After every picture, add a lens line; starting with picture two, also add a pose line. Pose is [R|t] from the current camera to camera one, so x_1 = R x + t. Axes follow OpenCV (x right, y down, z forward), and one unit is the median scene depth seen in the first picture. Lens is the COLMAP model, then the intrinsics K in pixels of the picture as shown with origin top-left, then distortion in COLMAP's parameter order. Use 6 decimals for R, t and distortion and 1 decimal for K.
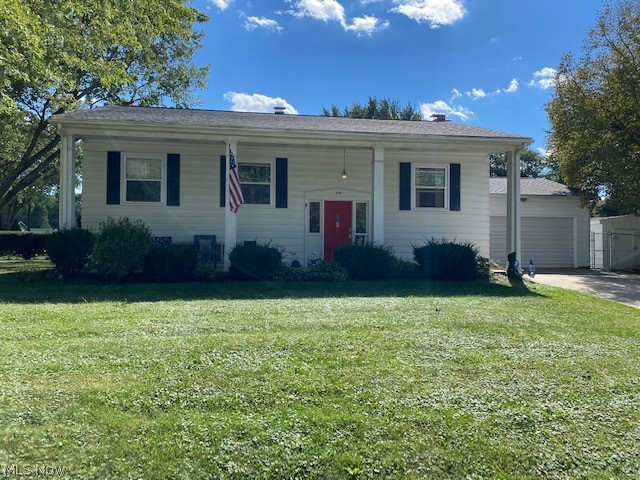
lens RADIAL K [[489.5, 0, 319.9], [0, 489.5, 239.1], [0, 0, 1]] dist [0.038357, -0.033514]
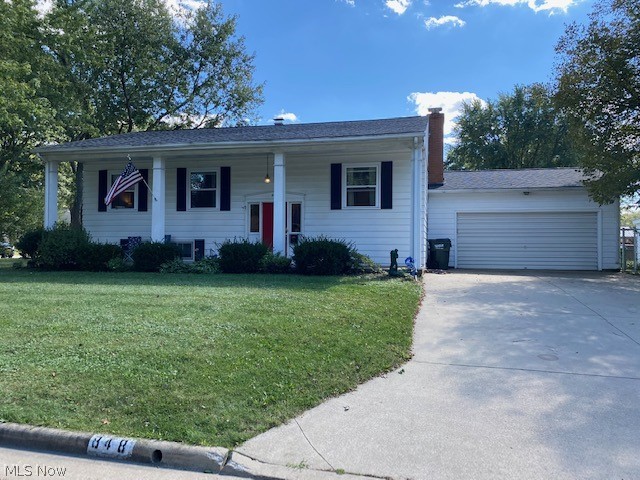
lens RADIAL K [[489.5, 0, 322.0], [0, 489.5, 241.5], [0, 0, 1]] dist [0.038357, -0.033514]
pose [[0.916103, -0.001927, -0.400937, 0.555475], [0.001481, 0.999998, -0.001423, 0.009470], [0.400939, 0.000710, 0.916104, 0.041404]]
